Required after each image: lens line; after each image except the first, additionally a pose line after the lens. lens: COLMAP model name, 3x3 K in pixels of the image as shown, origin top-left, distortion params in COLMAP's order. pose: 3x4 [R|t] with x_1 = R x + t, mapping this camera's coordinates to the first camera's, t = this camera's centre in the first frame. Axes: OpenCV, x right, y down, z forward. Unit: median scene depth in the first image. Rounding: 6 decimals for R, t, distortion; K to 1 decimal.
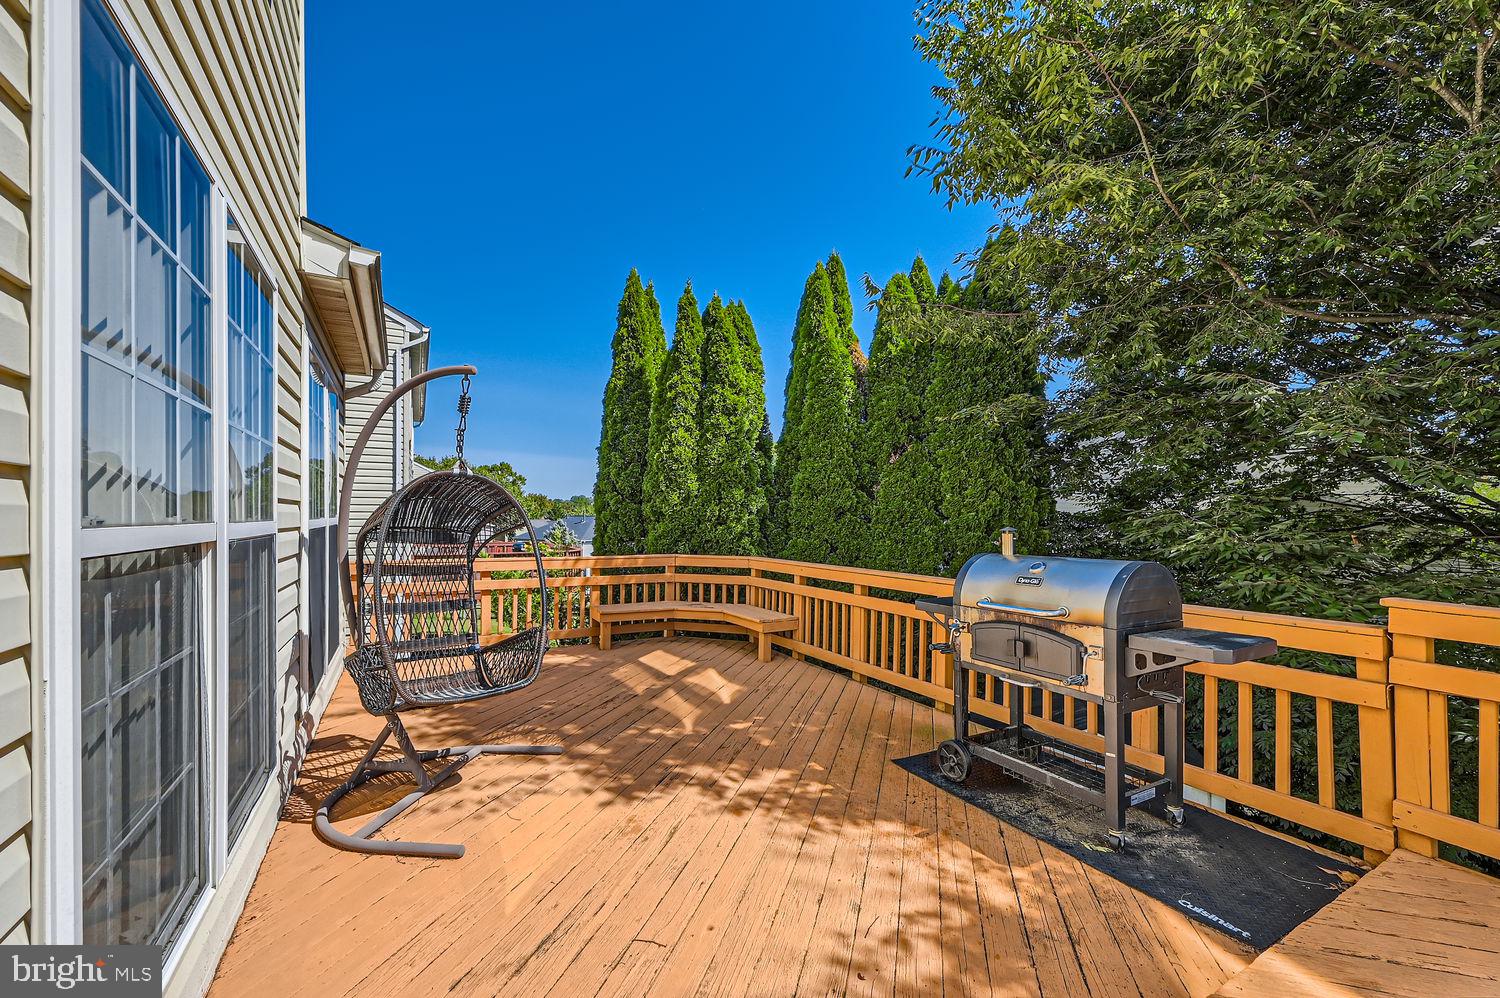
lens RADIAL K [[598.2, 0, 747.5], [0, 598.2, 512.6], [0, 0, 1]] dist [0.000095, 0.000791]
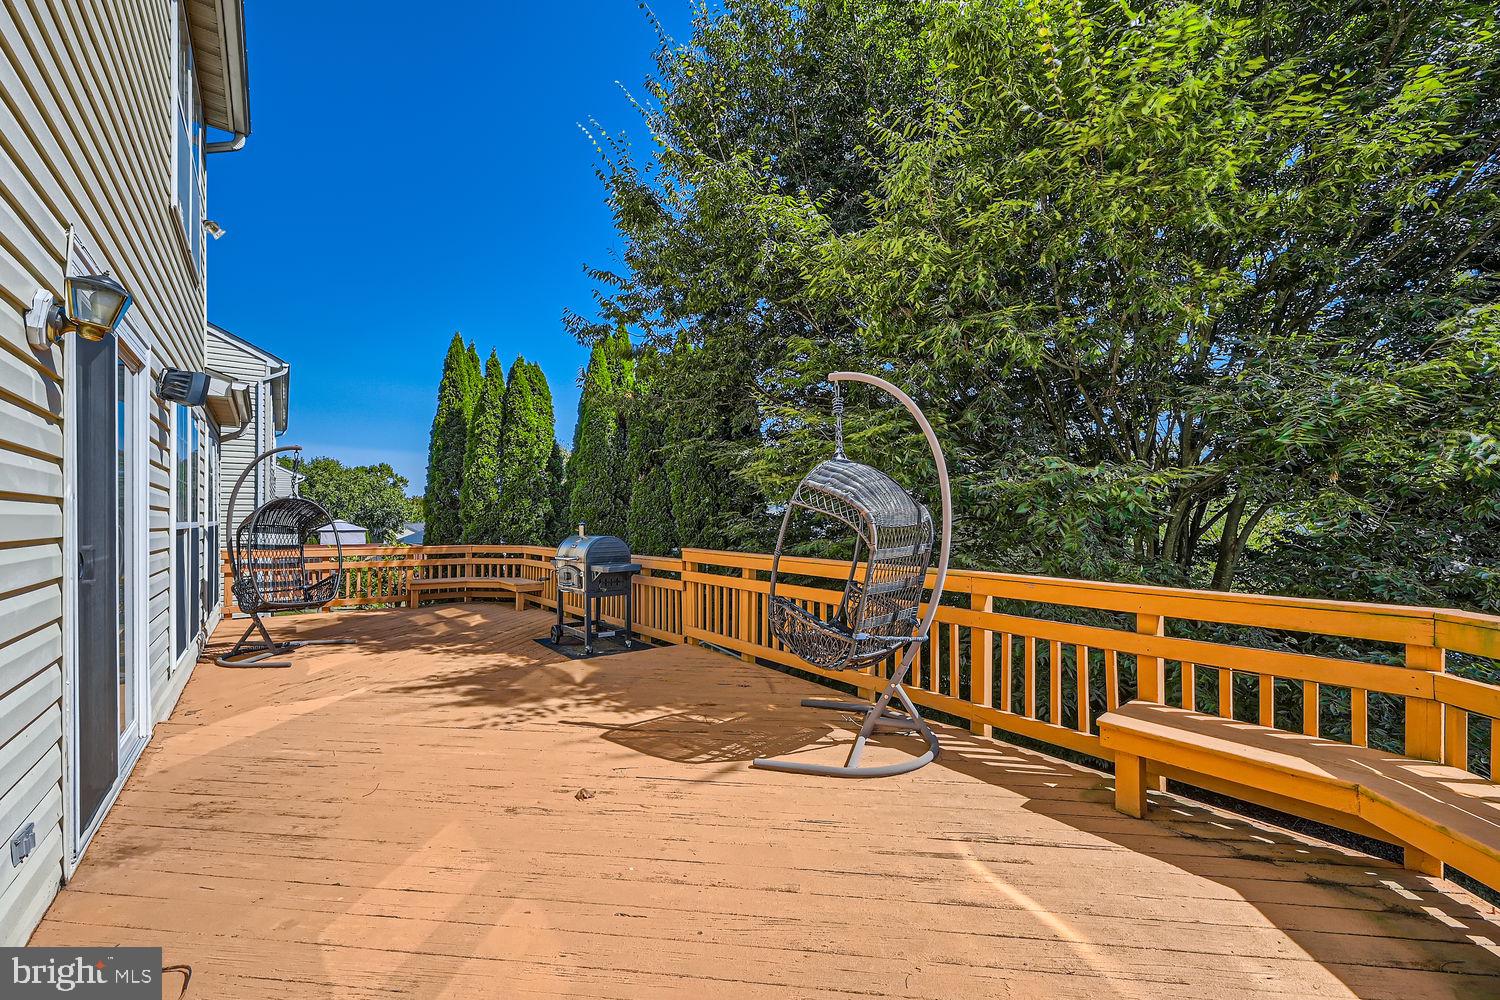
lens RADIAL K [[598.2, 0, 747.6], [0, 598.2, 507.3], [0, 0, 1]] dist [0.000095, 0.000791]
pose [[0.987920, -0.004807, 0.154891, 0.278045], [0.006493, 0.999925, -0.010383, -0.001680], [-0.154830, 0.011263, 0.987877, -0.475731]]
